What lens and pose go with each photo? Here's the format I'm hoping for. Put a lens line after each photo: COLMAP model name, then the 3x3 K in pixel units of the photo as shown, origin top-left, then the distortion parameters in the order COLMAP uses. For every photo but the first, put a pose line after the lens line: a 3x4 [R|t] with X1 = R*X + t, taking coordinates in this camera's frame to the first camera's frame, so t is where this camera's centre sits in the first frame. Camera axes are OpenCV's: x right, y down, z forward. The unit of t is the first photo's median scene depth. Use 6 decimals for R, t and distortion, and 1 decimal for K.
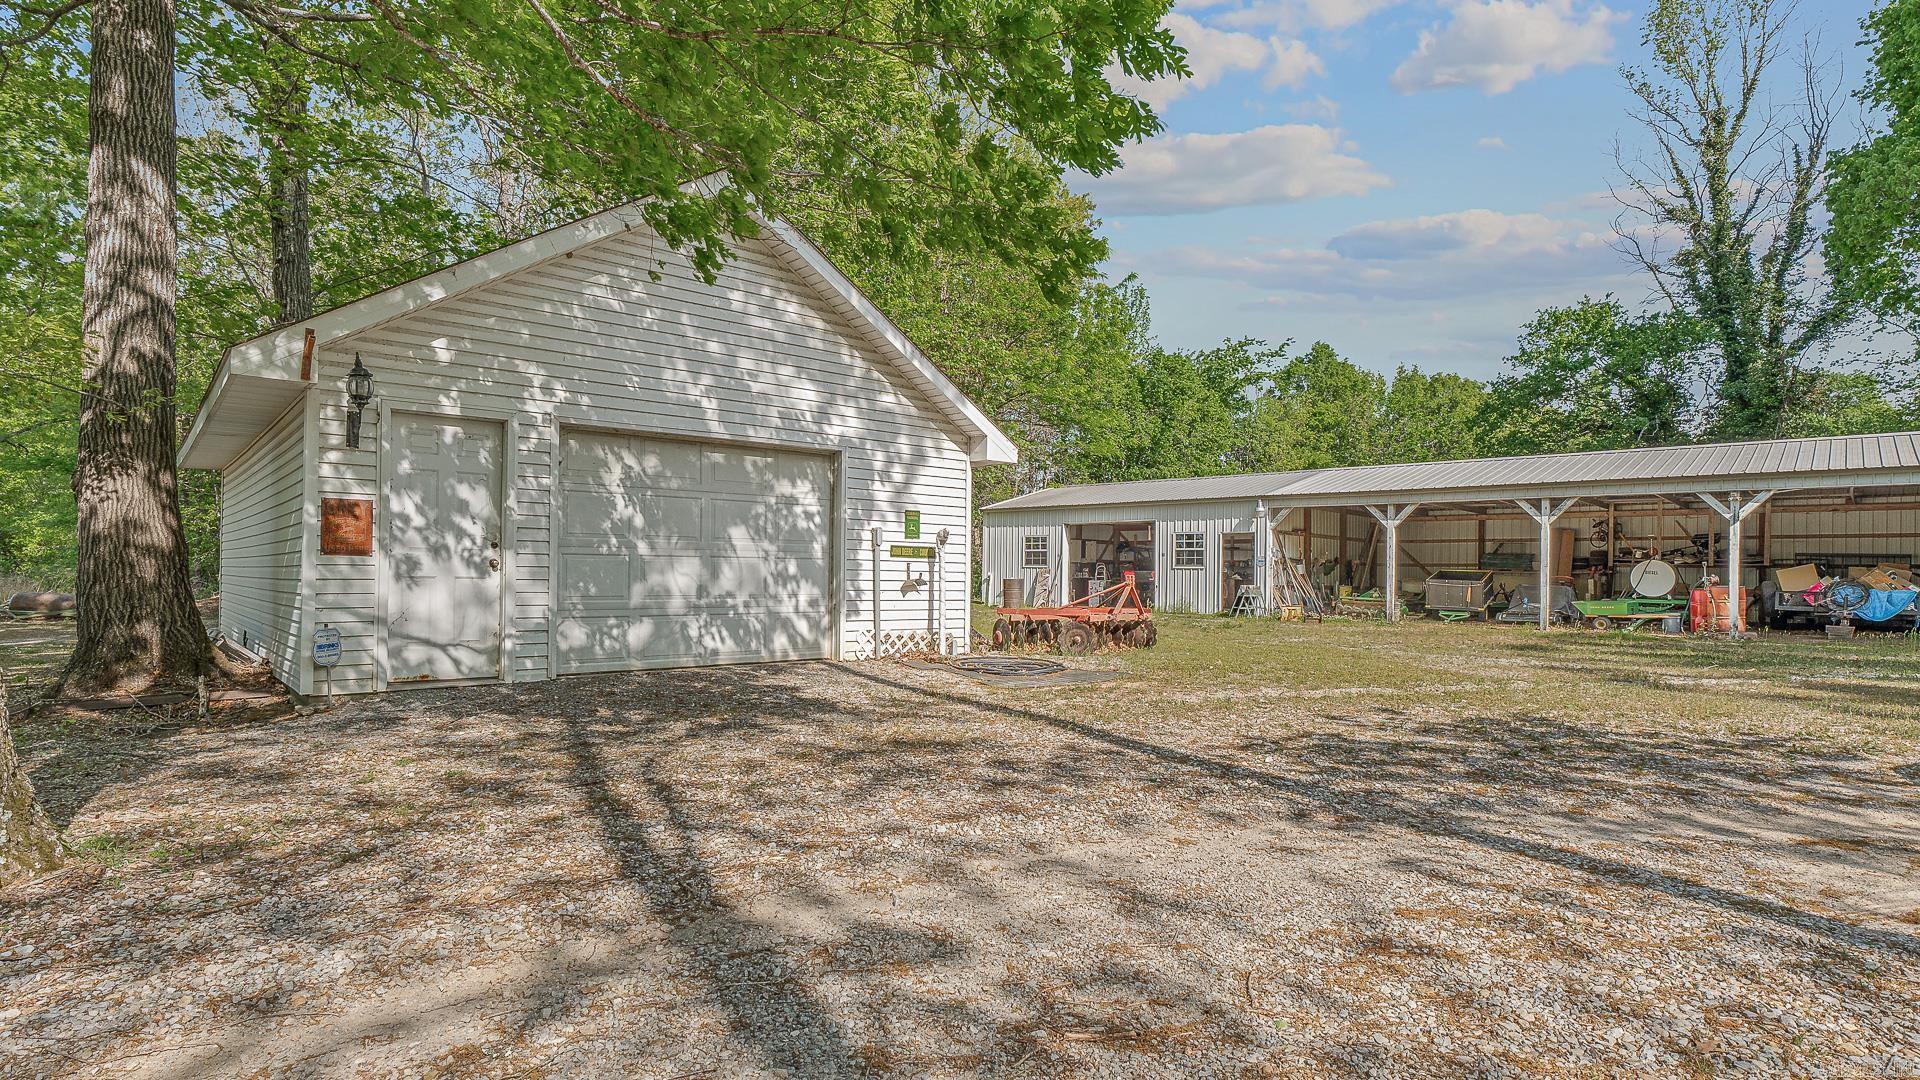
lens RADIAL K [[1003.5, 0, 960.0], [0, 1003.5, 540.0], [0, 0, 1]] dist [-0.000237, -0.000038]
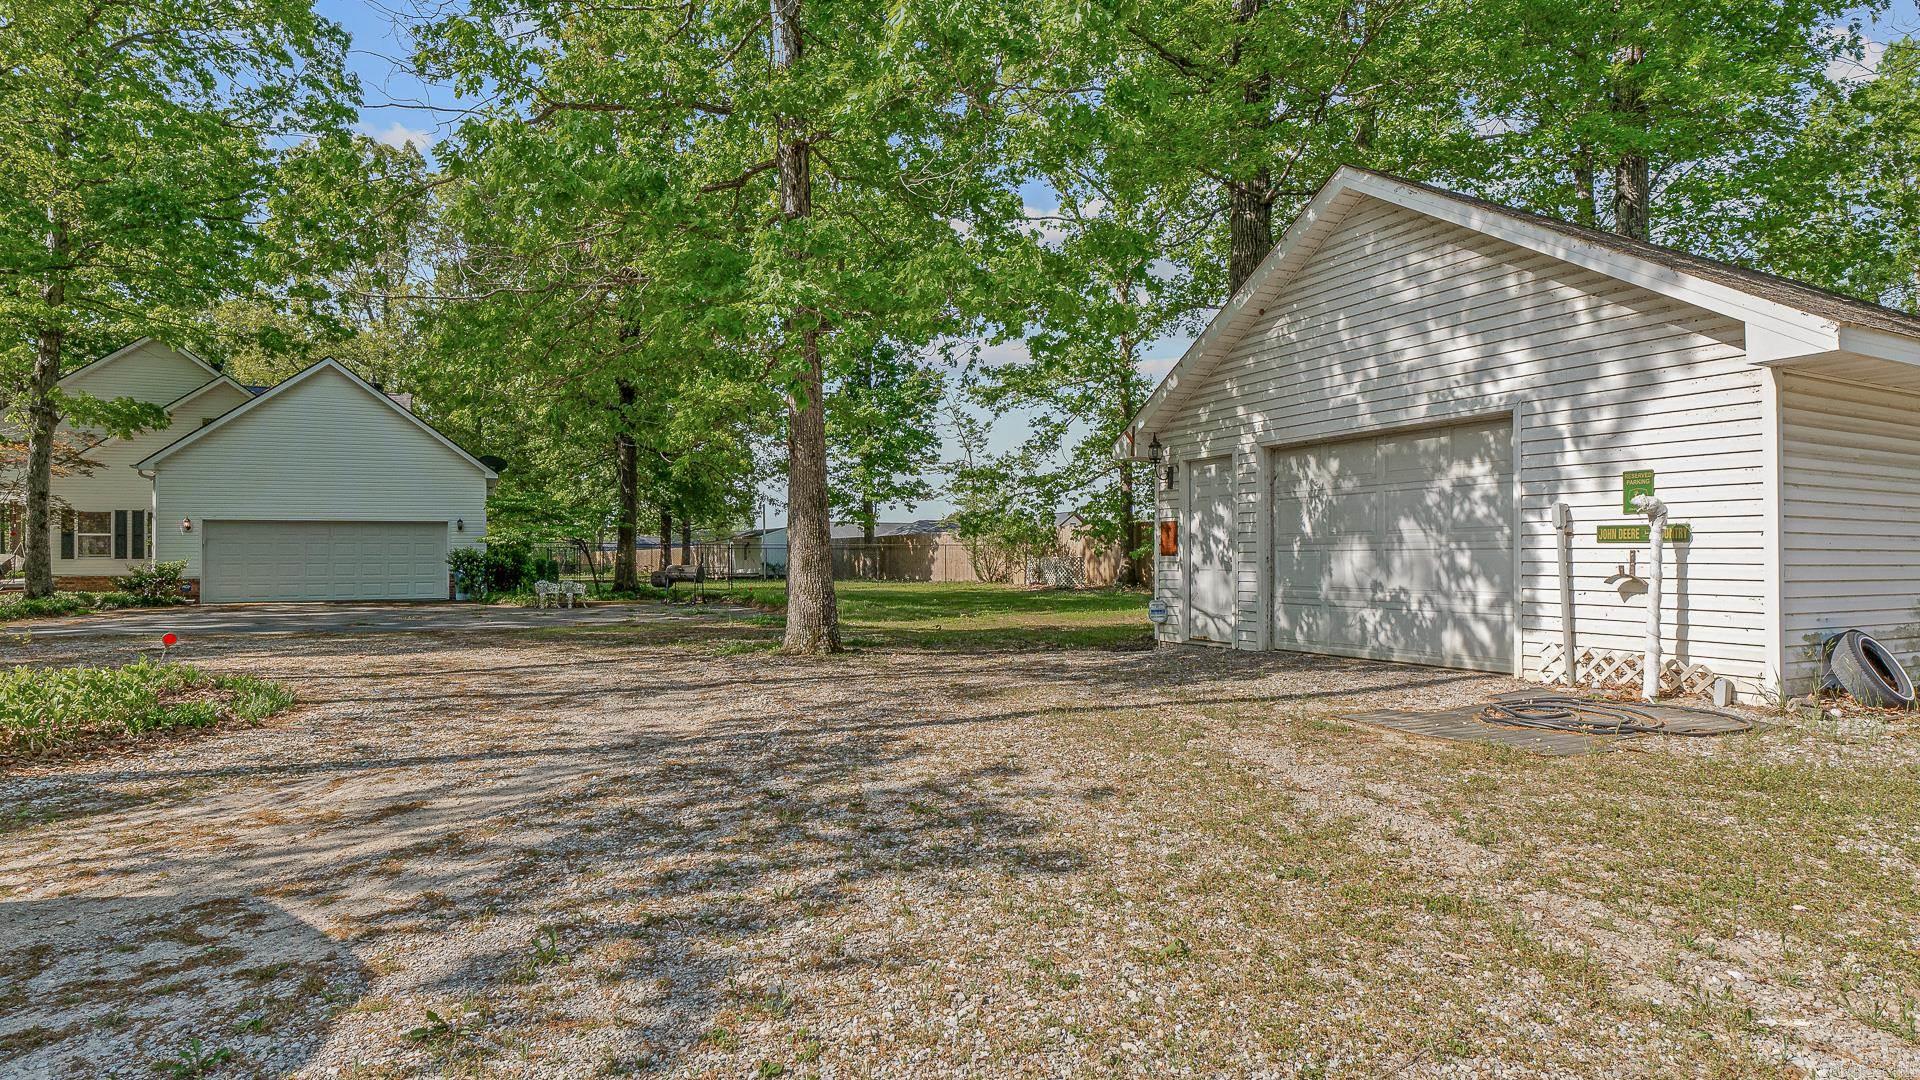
lens RADIAL K [[1003.5, 0, 960.0], [0, 1003.5, 540.0], [0, 0, 1]] dist [-0.000237, -0.000038]
pose [[-0.250212, -0.033277, -0.967619, 0.745870], [0.029033, 0.998702, -0.041854, 0.032552], [0.967756, -0.038566, -0.248921, 0.779853]]
